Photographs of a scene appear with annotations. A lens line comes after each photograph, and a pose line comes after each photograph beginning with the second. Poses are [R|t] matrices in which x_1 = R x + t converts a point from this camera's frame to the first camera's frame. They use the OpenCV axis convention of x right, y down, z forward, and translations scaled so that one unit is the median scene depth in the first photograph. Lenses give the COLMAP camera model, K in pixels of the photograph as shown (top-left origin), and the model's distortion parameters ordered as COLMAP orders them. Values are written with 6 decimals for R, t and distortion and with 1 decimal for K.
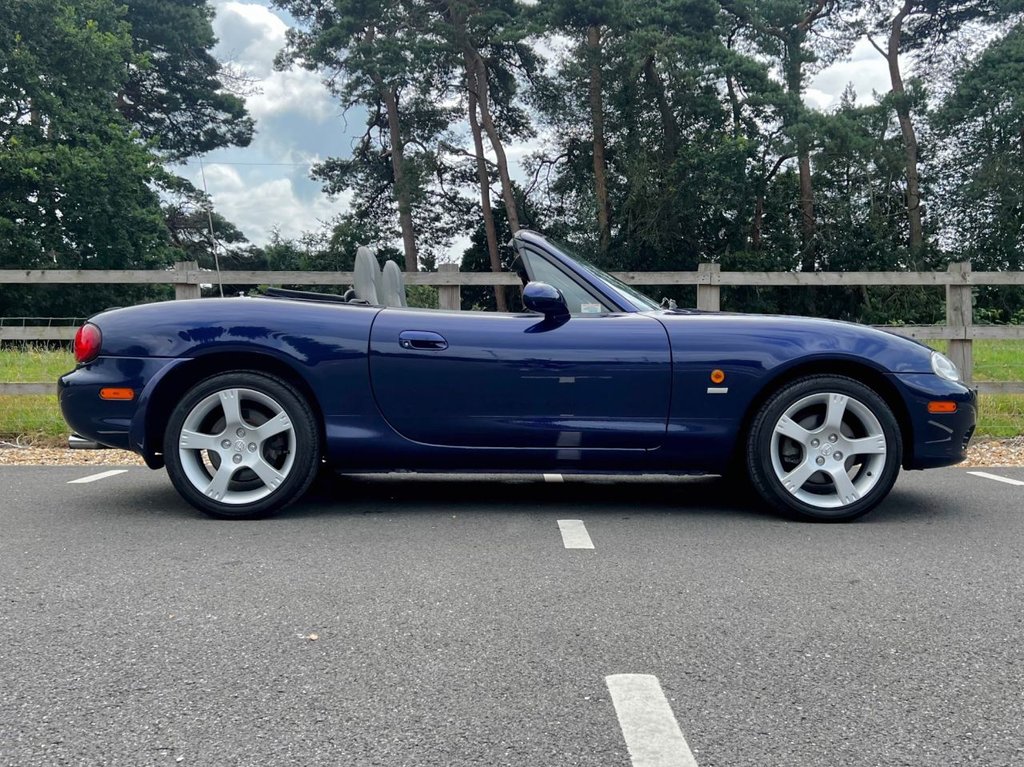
lens RADIAL K [[1000.6, 0, 546.5], [0, 1000.6, 383.5], [0, 0, 1]] dist [0.067091, -0.119443]
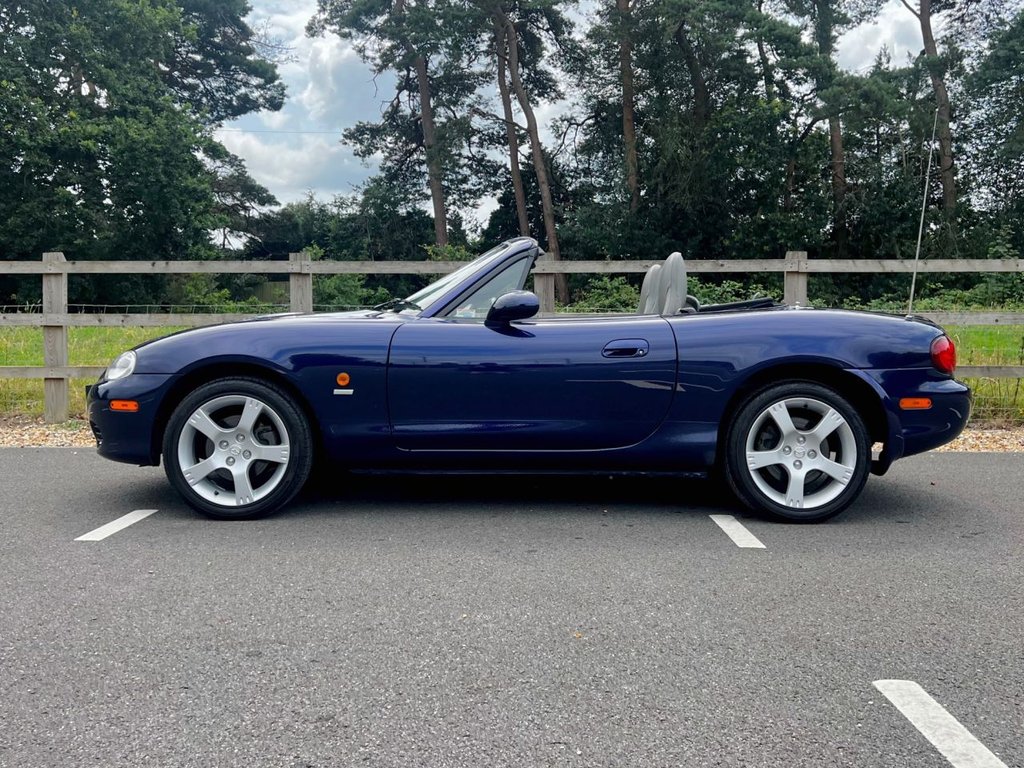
lens RADIAL K [[1011.8, 0, 510.1], [0, 1011.8, 324.0], [0, 0, 1]] dist [0.068892, -0.107138]
pose [[0.999319, 0.000082, -0.036908, -0.026517], [-0.000480, 0.999942, -0.010788, -0.009301], [0.036904, 0.010798, 0.999260, -0.017209]]
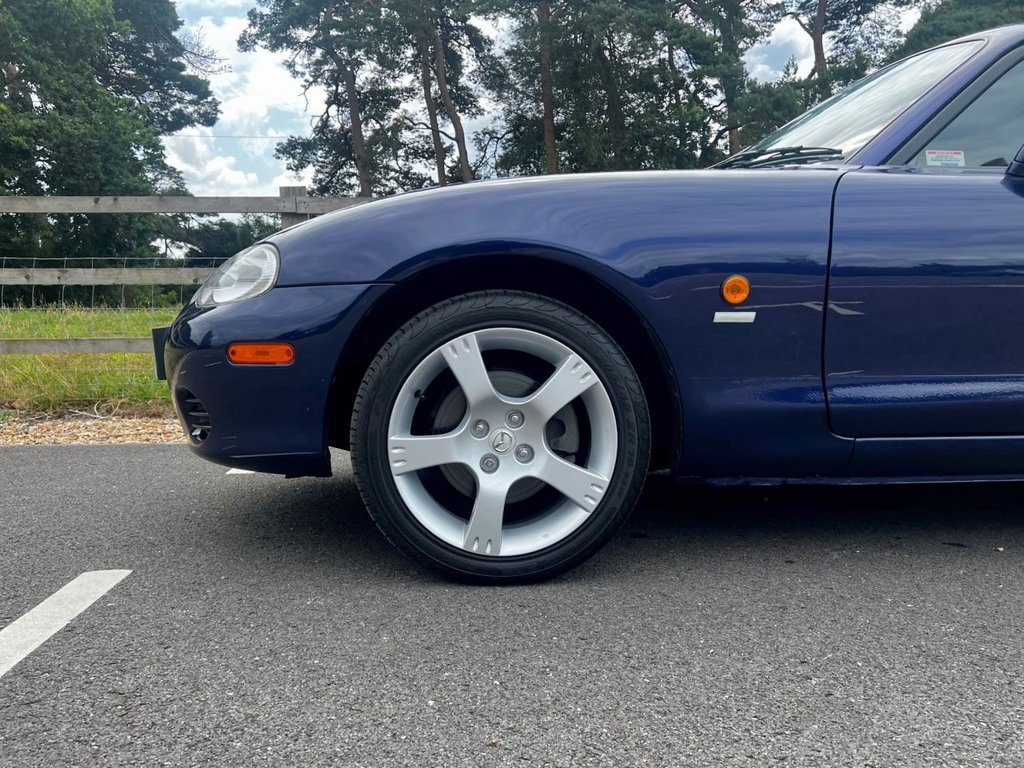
lens RADIAL K [[825.8, 0, 463.5], [0, 825.8, 418.3], [0, 0, 1]] dist [0.011225, 0.003107]
pose [[0.999275, -0.015599, 0.034721, -0.068782], [0.012556, 0.996199, 0.086201, 0.002641], [-0.035934, -0.085702, 0.995673, 0.089613]]
